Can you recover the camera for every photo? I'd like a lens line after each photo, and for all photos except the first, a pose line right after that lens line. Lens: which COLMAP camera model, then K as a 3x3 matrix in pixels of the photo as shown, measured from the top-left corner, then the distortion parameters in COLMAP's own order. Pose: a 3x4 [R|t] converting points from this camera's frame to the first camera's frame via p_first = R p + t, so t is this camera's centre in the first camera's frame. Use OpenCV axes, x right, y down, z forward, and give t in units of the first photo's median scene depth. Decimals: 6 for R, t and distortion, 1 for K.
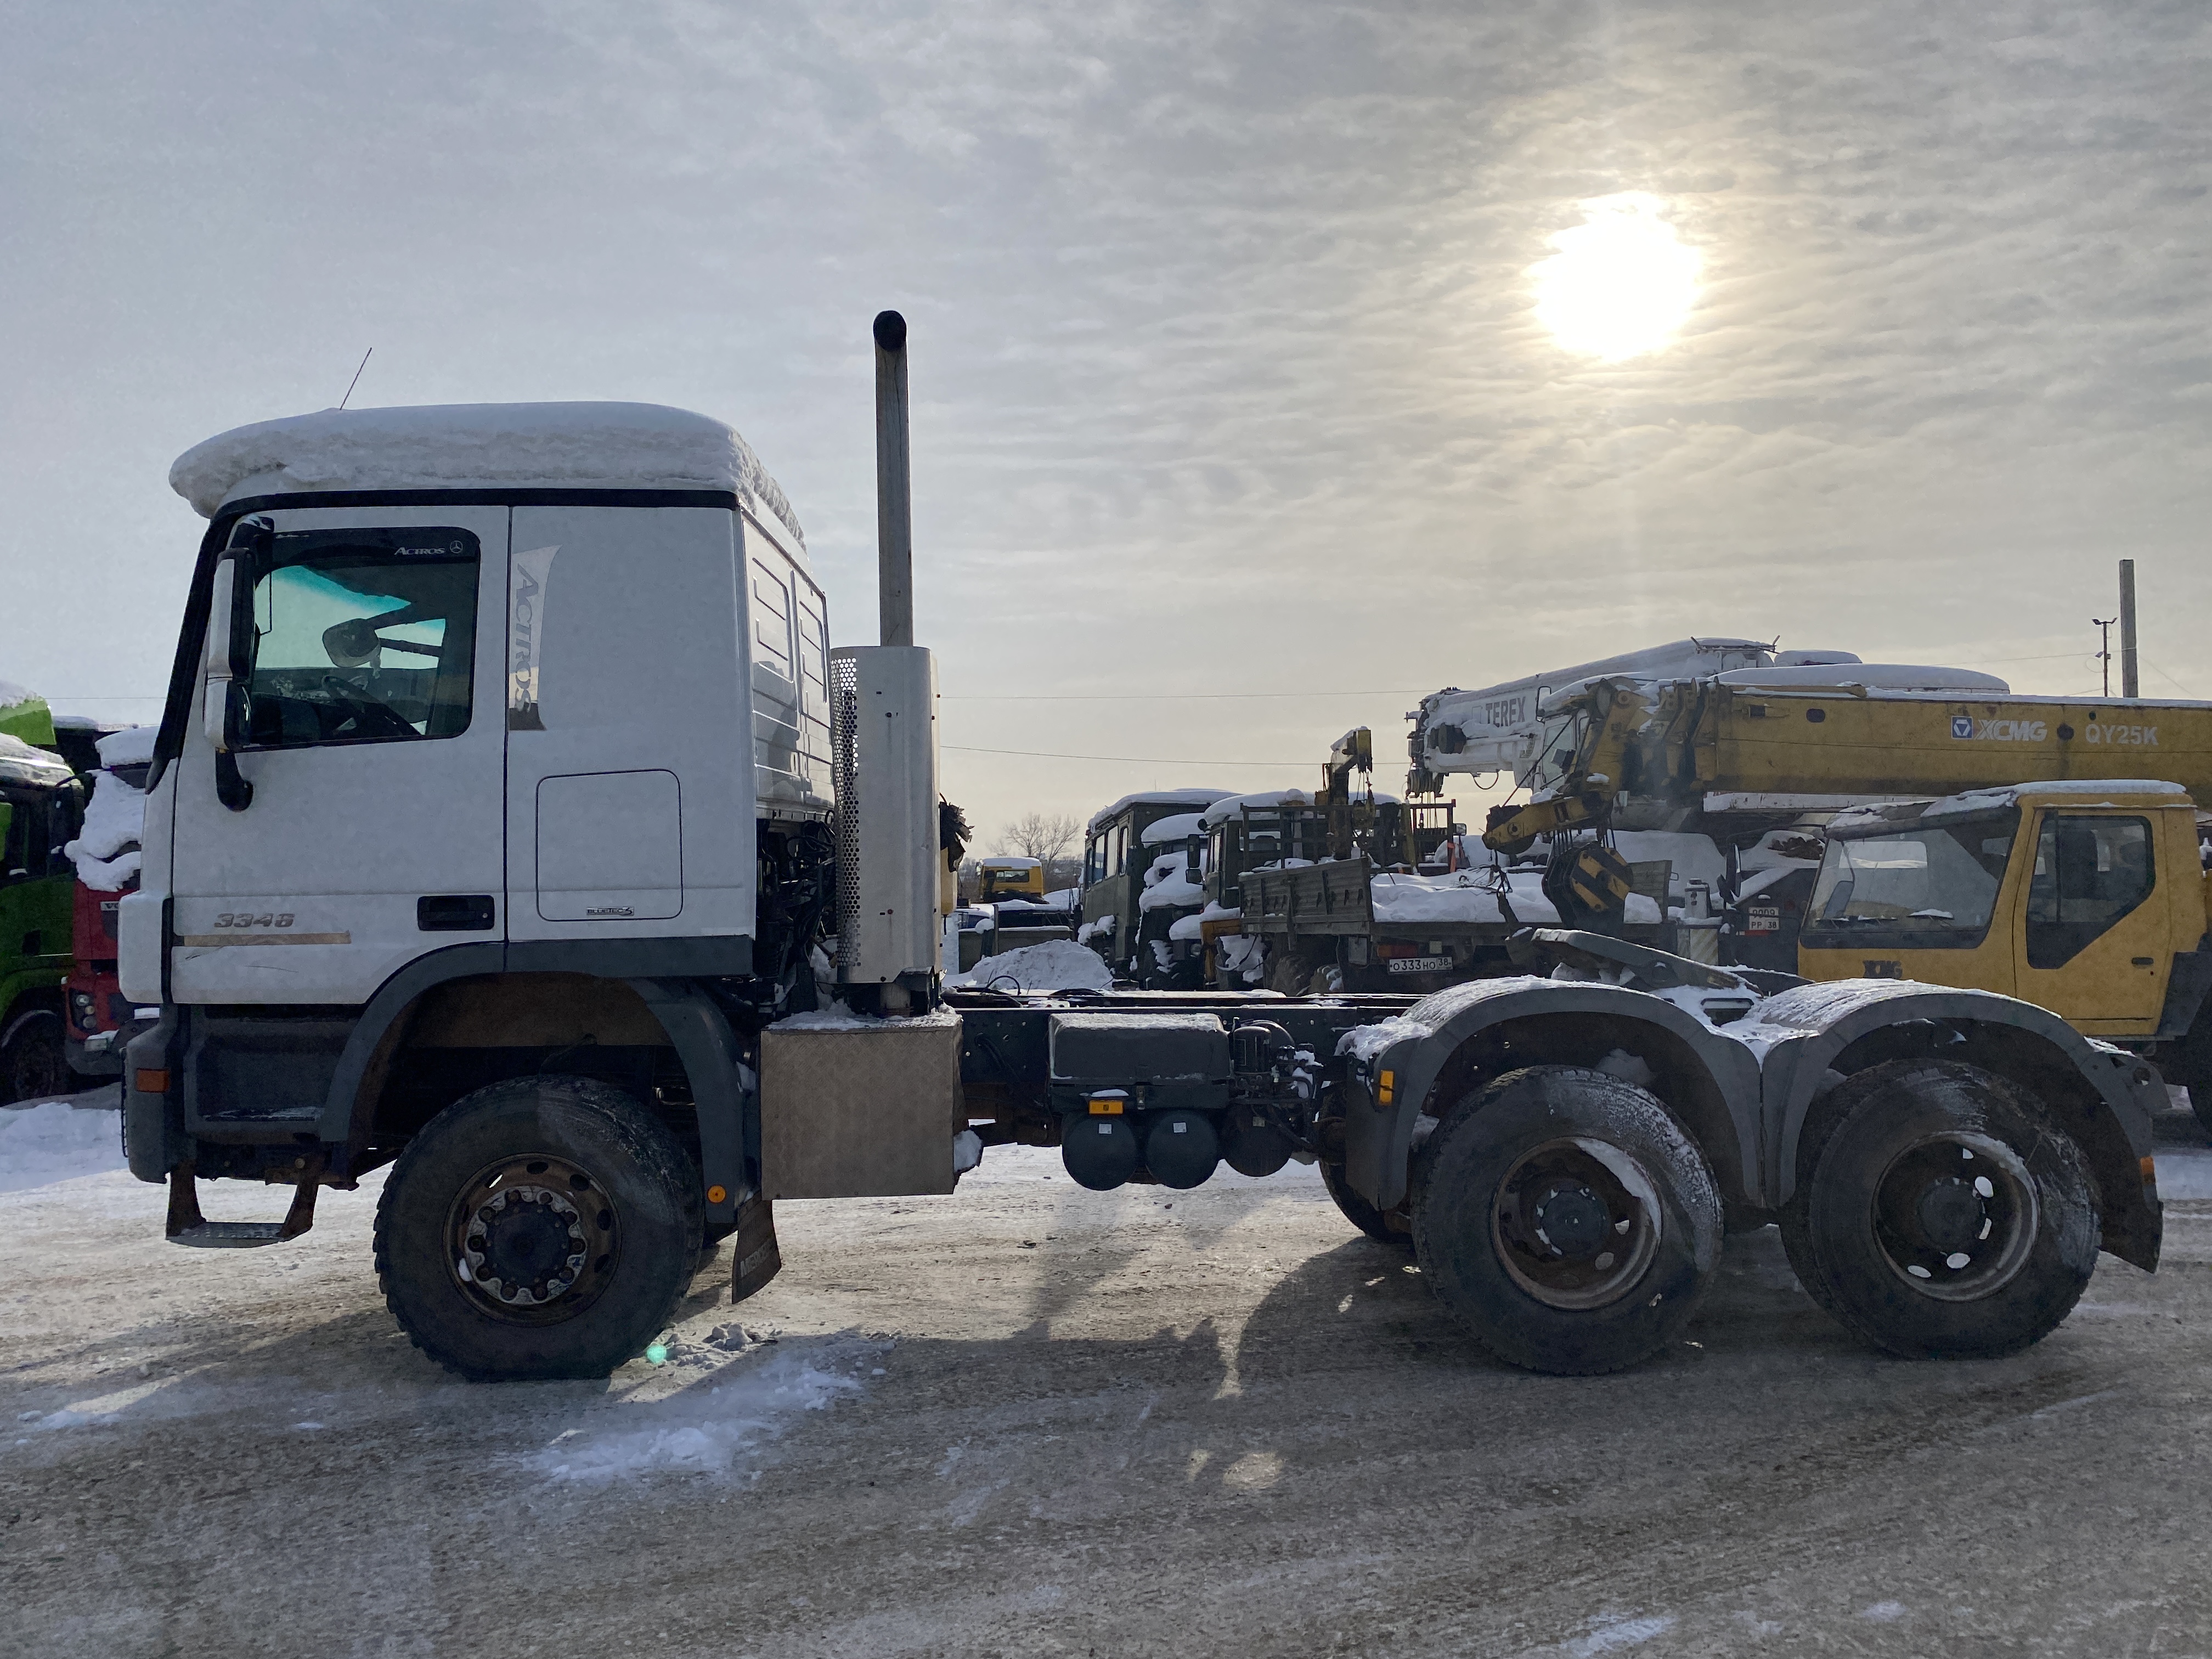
lens RADIAL K [[1685.4, 0, 1114.3], [0, 1685.4, 846.4], [0, 0, 1]] dist [0.010887, -0.000967]
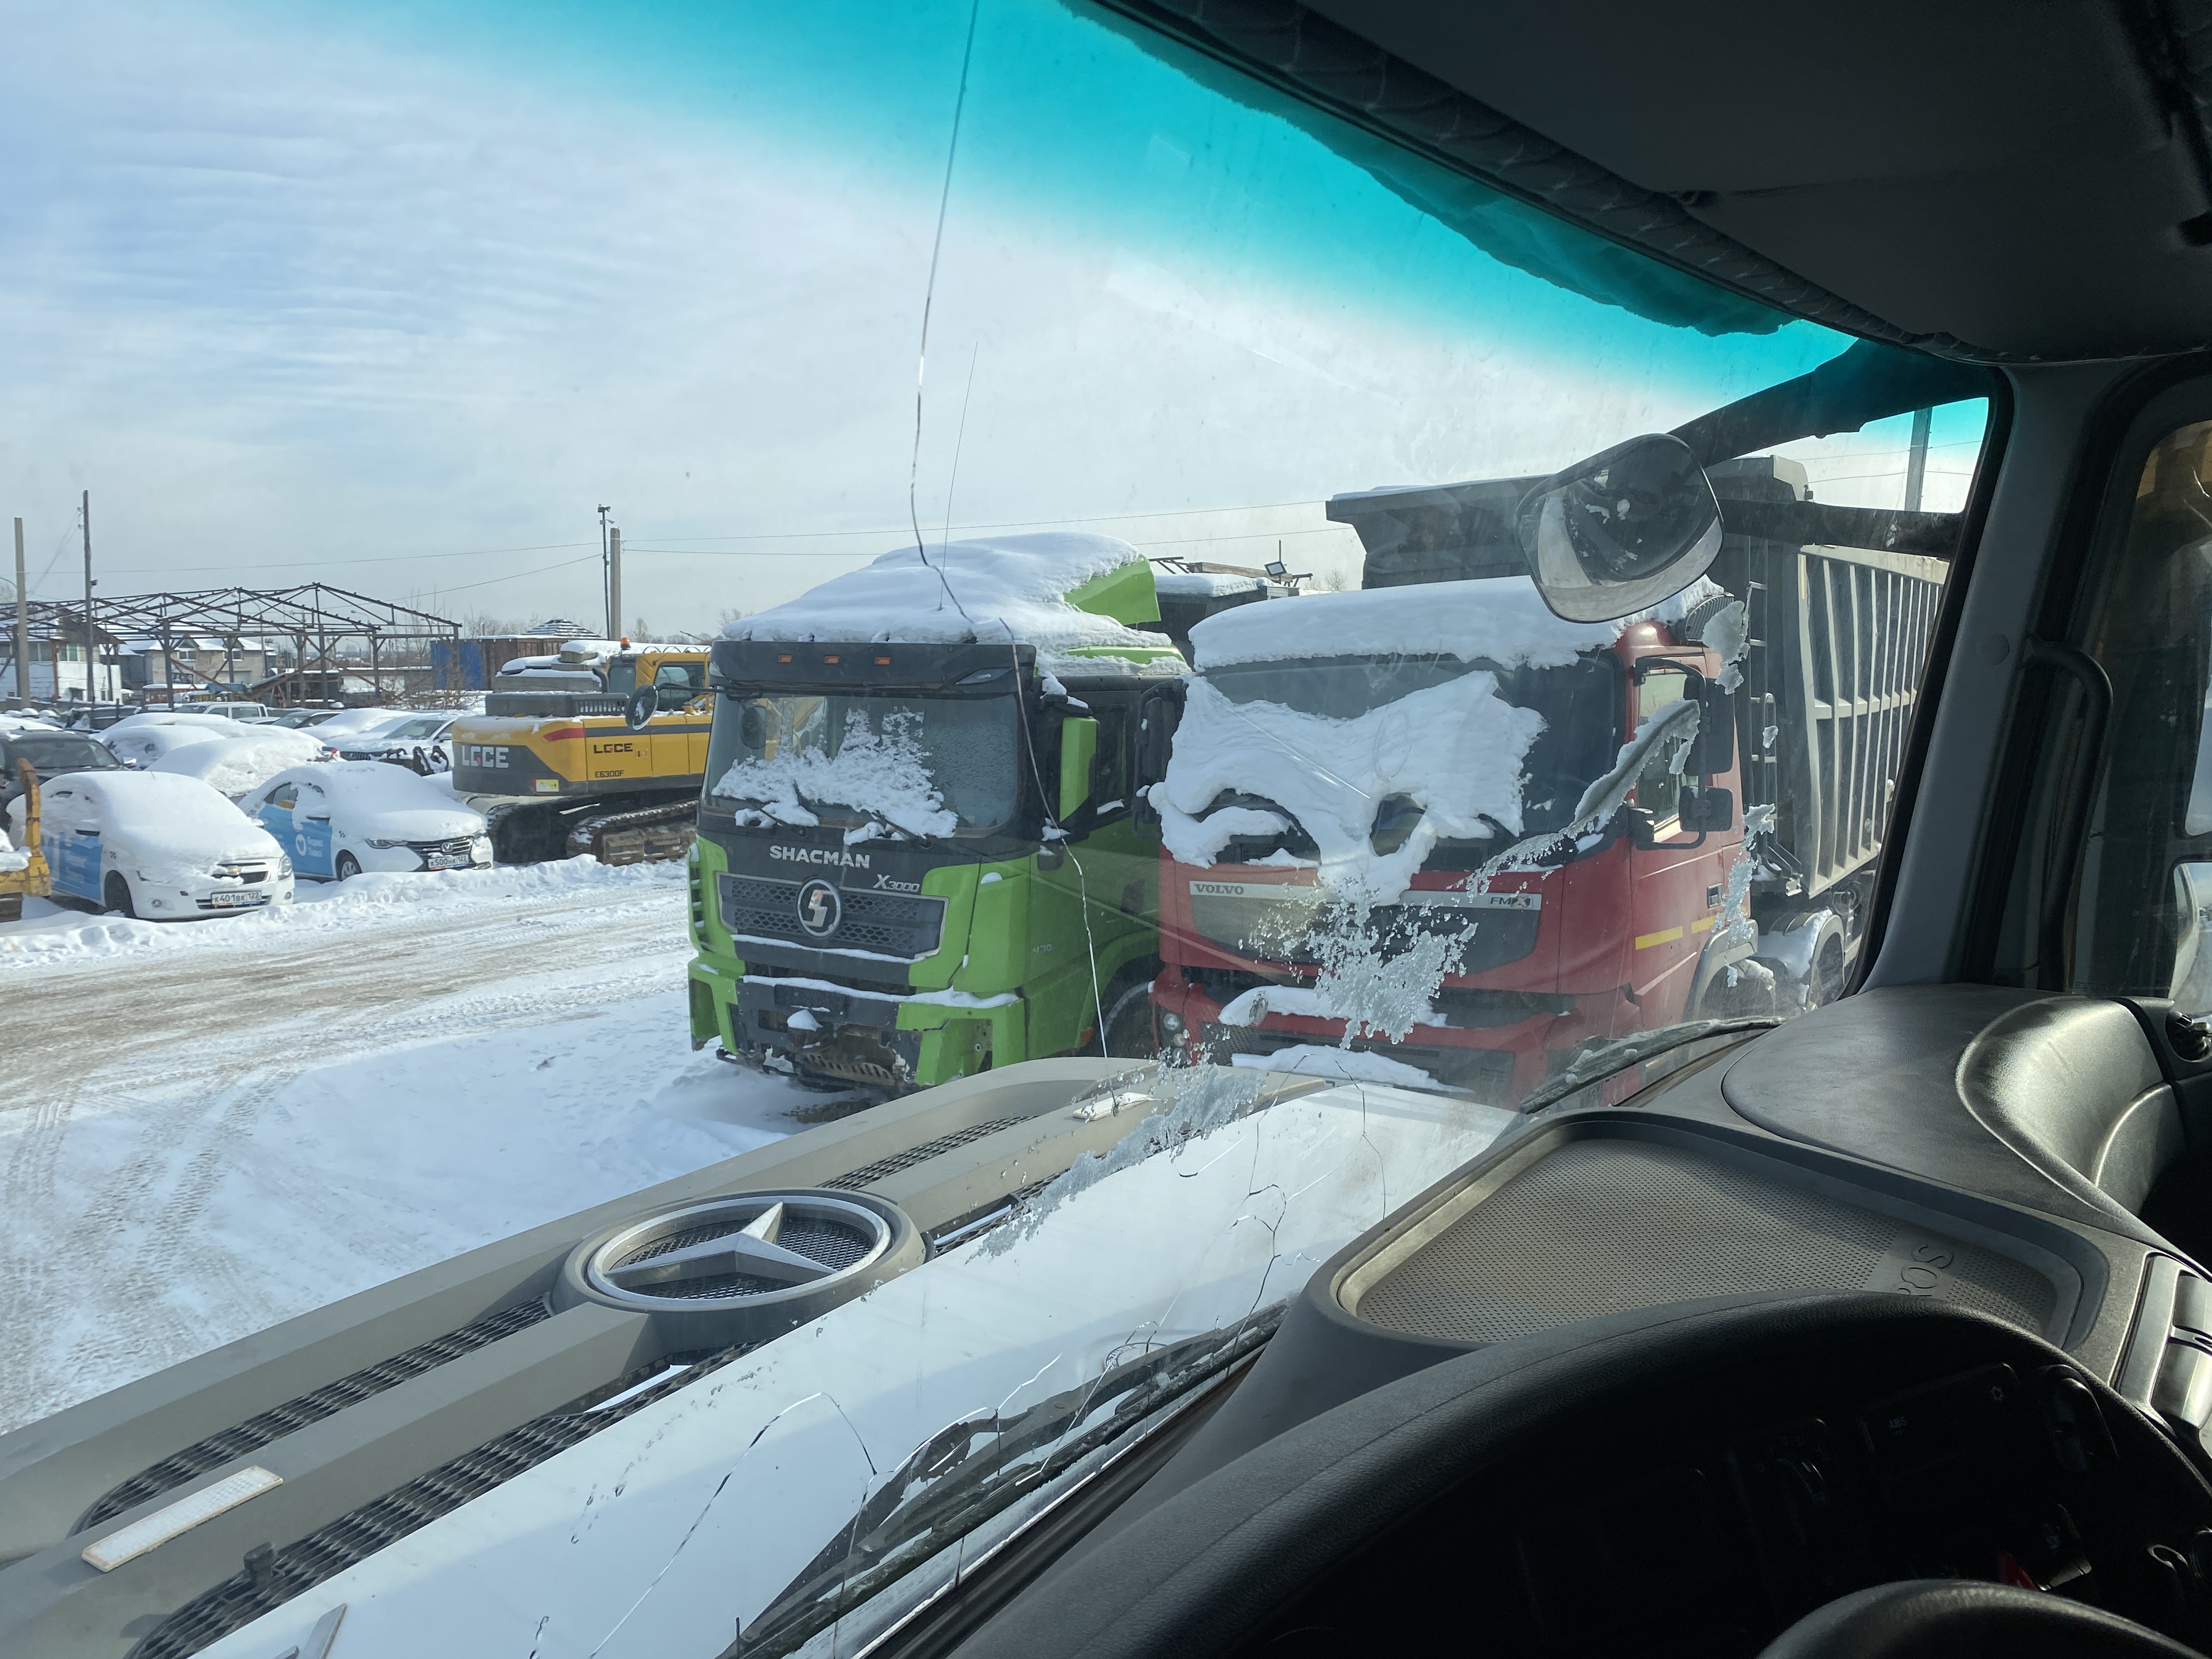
lens RADIAL K [[1671.6, 0, 1036.0], [0, 1671.6, 825.9], [0, 0, 1]] dist [-0.029153, -0.003797]
pose [[0.759458, 0.053624, -0.648343, -0.474815], [0.033649, 0.992025, 0.121466, -0.148319], [0.649686, -0.114065, 0.751597, 1.006024]]
